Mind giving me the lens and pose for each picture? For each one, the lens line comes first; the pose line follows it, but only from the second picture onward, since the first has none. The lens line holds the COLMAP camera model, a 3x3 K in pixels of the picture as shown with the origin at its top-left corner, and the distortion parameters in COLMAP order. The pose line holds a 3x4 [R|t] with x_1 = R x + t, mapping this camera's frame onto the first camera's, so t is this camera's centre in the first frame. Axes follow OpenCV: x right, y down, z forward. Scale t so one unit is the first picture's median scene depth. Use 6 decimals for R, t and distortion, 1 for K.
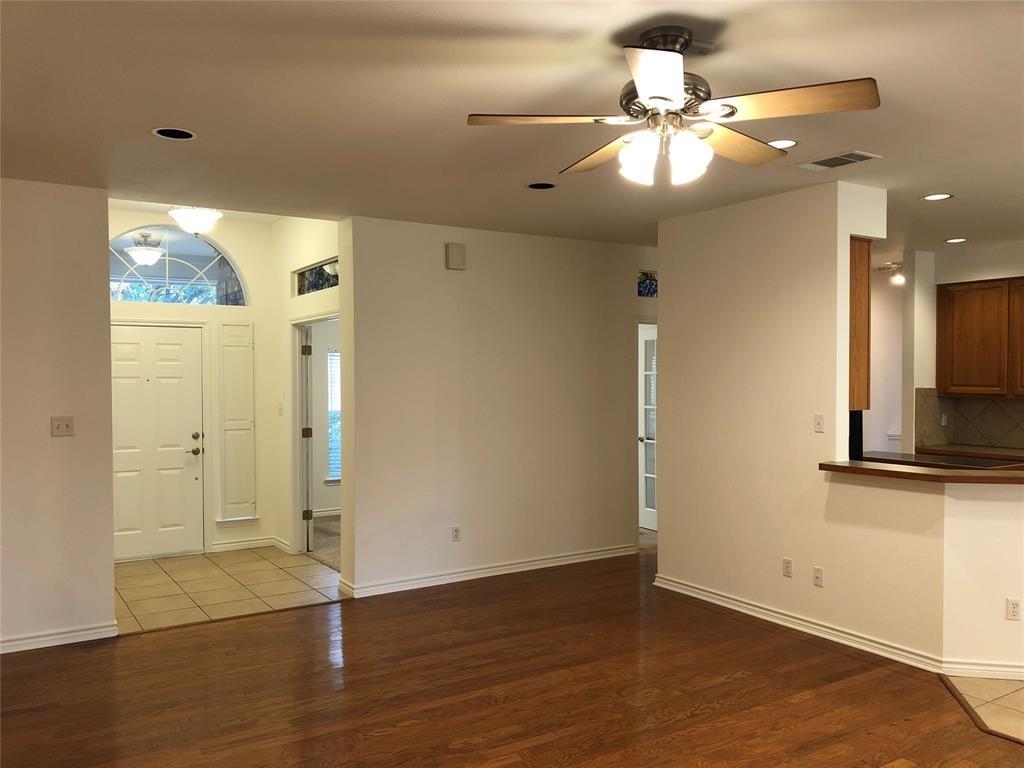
lens RADIAL K [[838.3, 0, 516.4], [0, 838.3, 401.5], [0, 0, 1]] dist [0.019785, -0.004476]
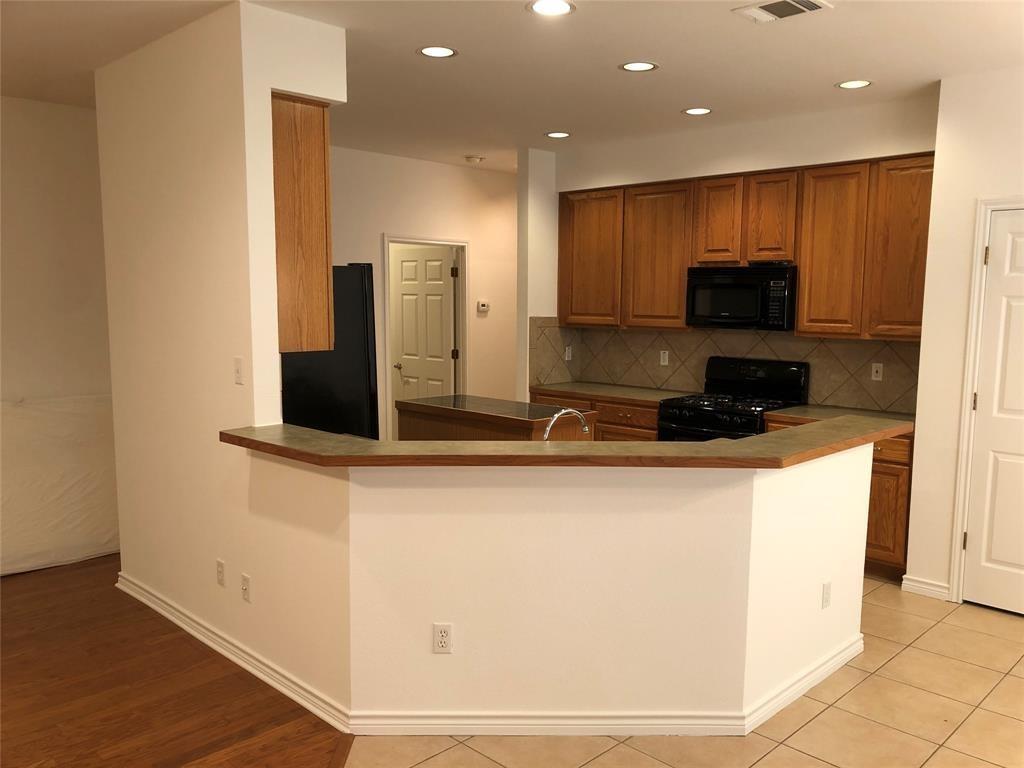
lens RADIAL K [[838.3, 0, 524.9], [0, 838.3, 409.1], [0, 0, 1]] dist [0.019785, -0.004476]
pose [[0.973884, -0.019070, 0.226244, 0.360629], [-0.004136, 0.994811, 0.101657, -0.011769], [-0.227009, -0.099938, 0.968751, 0.232717]]
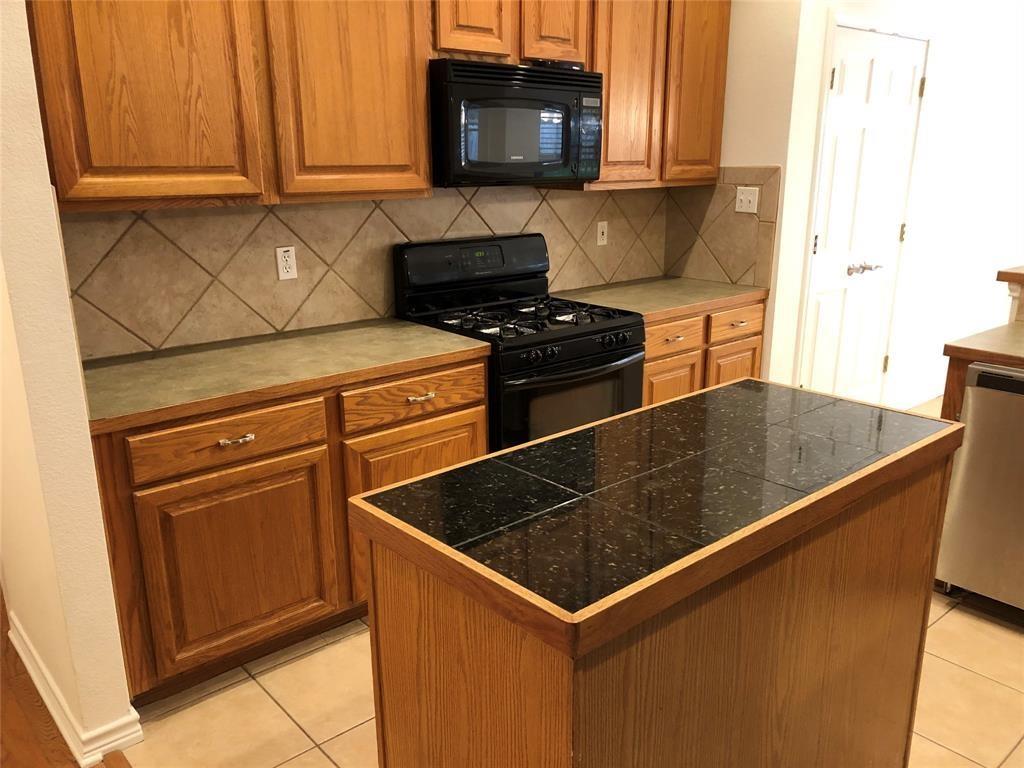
lens RADIAL K [[838.3, 0, 513.6], [0, 838.3, 388.9], [0, 0, 1]] dist [0.019785, -0.004476]
pose [[-0.139707, -0.266169, 0.953748, 0.274112], [0.034812, 0.961279, 0.273370, -0.027084], [-0.989581, 0.071394, -0.125032, 1.164570]]
